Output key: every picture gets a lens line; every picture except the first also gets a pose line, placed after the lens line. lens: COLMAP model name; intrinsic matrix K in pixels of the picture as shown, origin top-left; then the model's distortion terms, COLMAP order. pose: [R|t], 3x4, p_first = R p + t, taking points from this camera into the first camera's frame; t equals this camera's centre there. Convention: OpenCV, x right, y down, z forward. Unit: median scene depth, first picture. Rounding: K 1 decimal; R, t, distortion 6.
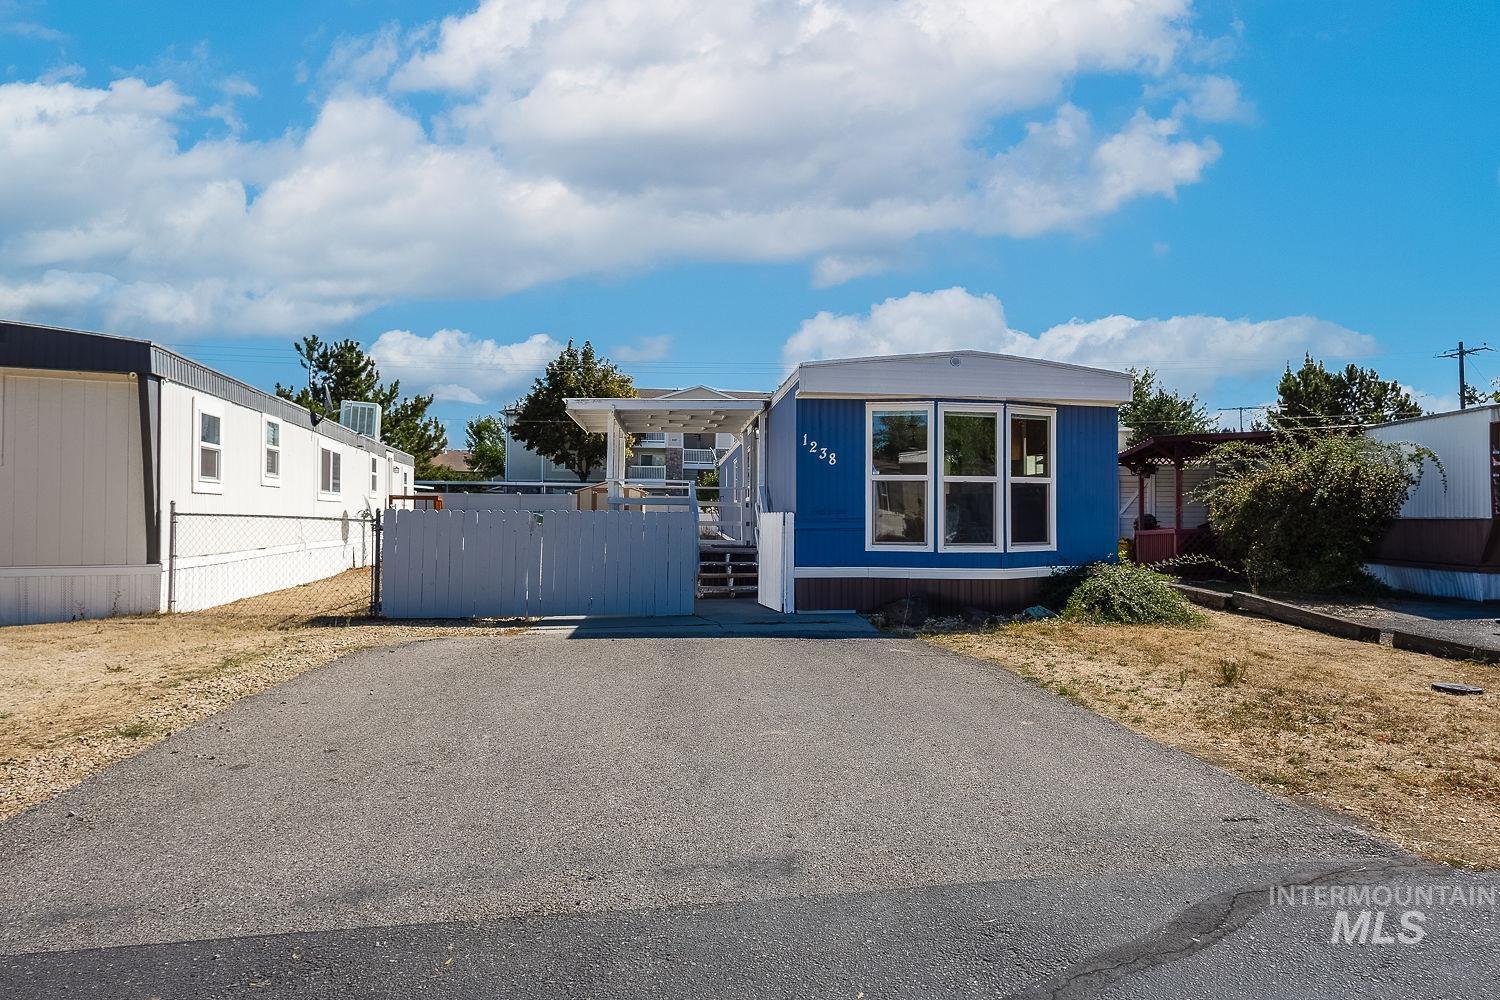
lens RADIAL K [[701.6, 0, 749.7], [0, 701.6, 494.7], [0, 0, 1]] dist [0.004393, -0.000583]
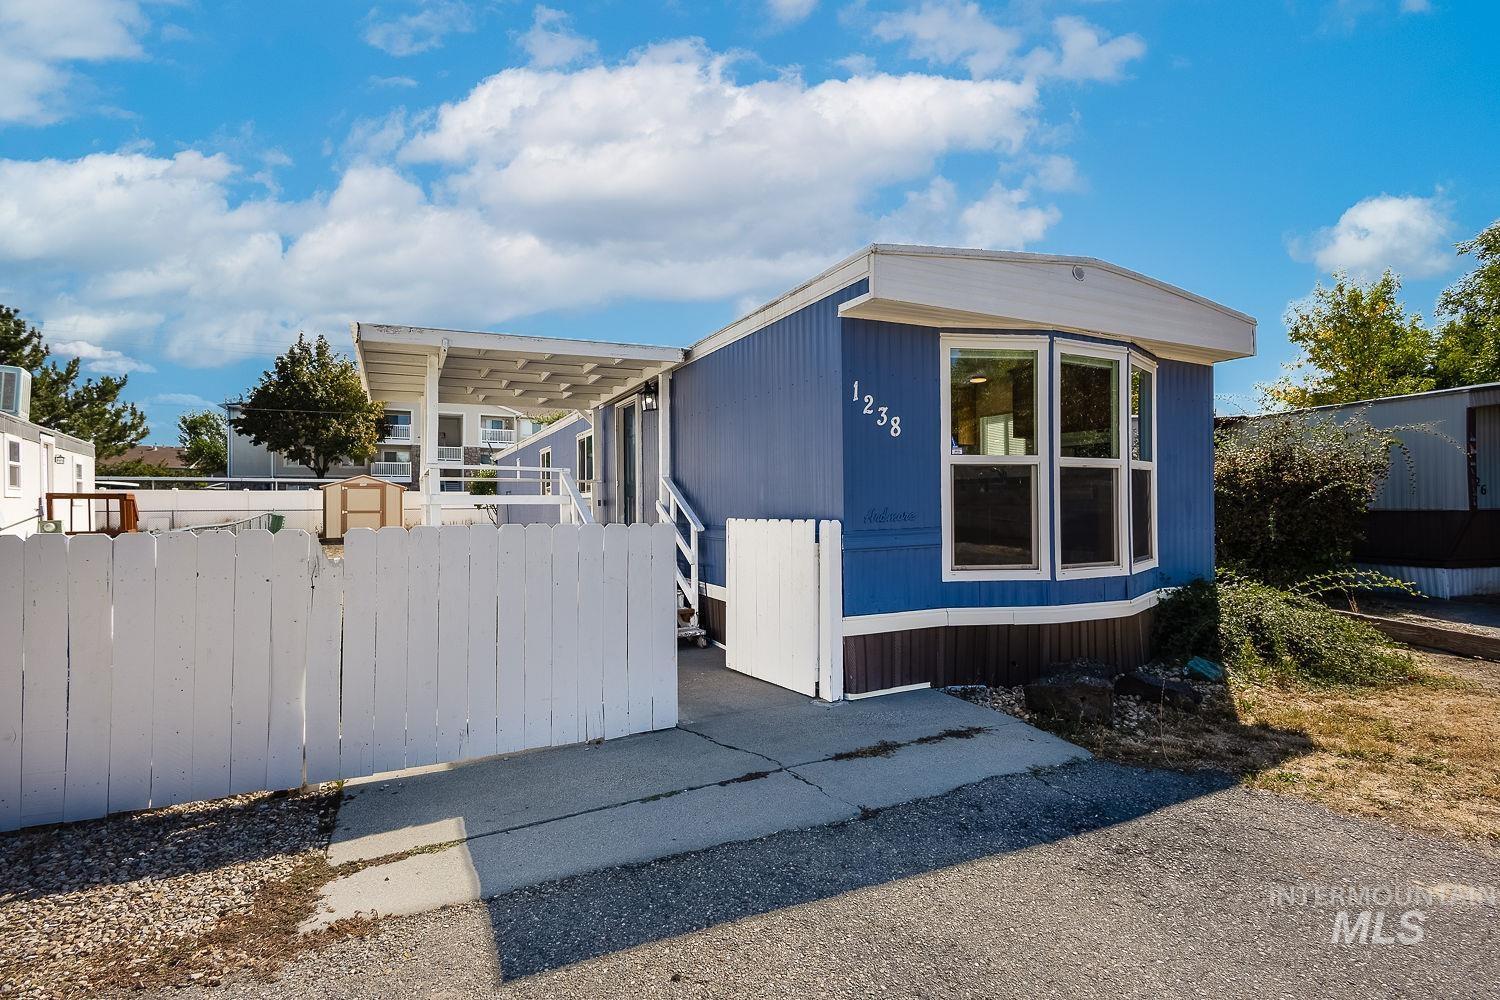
lens RADIAL K [[701.6, 0, 753.2], [0, 701.6, 498.8], [0, 0, 1]] dist [0.004393, -0.000583]
pose [[0.999971, 0.007664, 0.000105, 0.125710], [-0.007664, 0.999971, 0.000366, 0.019765], [-0.000102, -0.000366, 1.000000, -0.251607]]
